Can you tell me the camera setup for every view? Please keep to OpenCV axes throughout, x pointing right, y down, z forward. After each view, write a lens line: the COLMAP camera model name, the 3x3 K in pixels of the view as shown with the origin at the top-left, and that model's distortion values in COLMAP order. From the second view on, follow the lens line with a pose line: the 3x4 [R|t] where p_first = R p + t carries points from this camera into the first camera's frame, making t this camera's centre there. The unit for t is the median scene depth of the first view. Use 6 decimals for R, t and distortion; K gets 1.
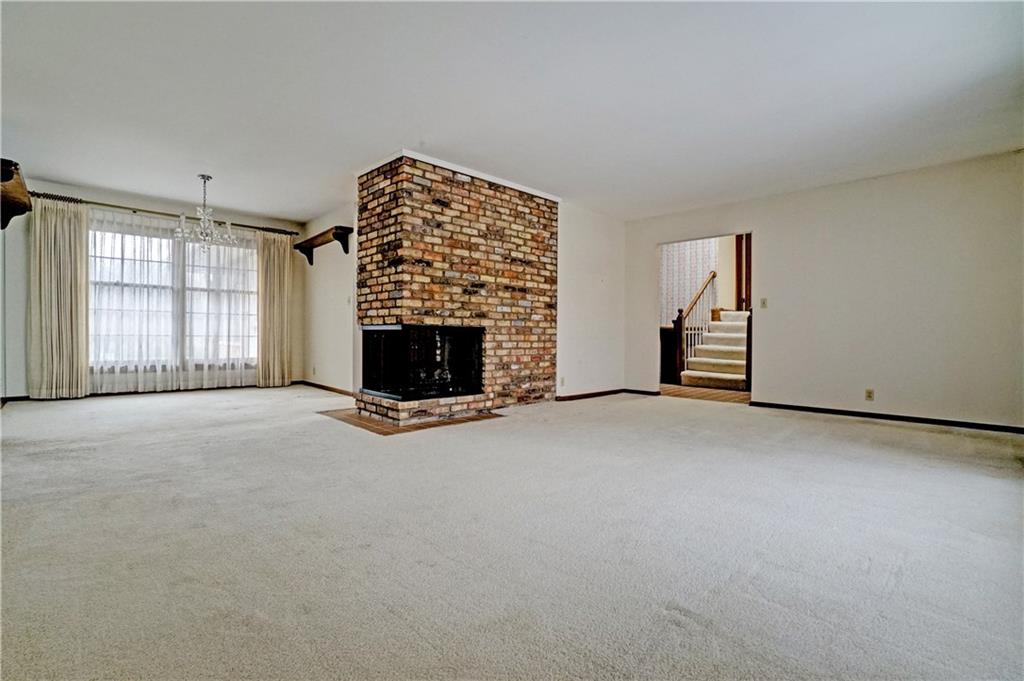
lens RADIAL K [[469.7, 0, 499.6], [0, 469.7, 333.8], [0, 0, 1]] dist [-0.058050, 0.019047]
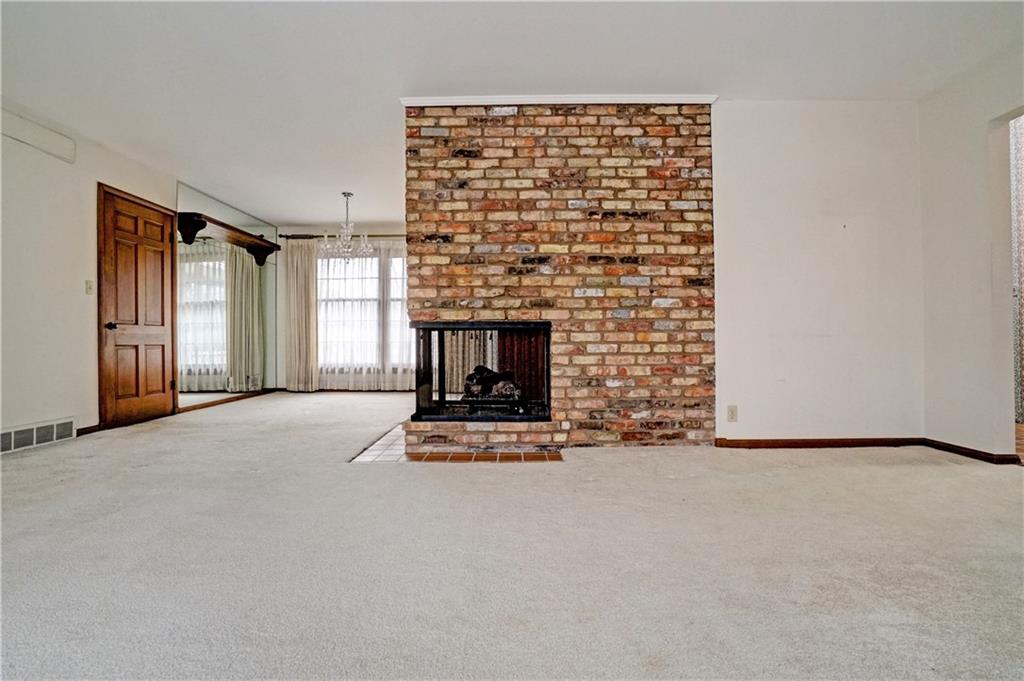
lens RADIAL K [[469.7, 0, 503.7], [0, 469.7, 335.6], [0, 0, 1]] dist [-0.058050, 0.019047]
pose [[0.719196, -0.022677, -0.694437, 0.347804], [0.012738, 0.999730, -0.019455, 0.016163], [0.694691, 0.005147, 0.719290, 0.431971]]
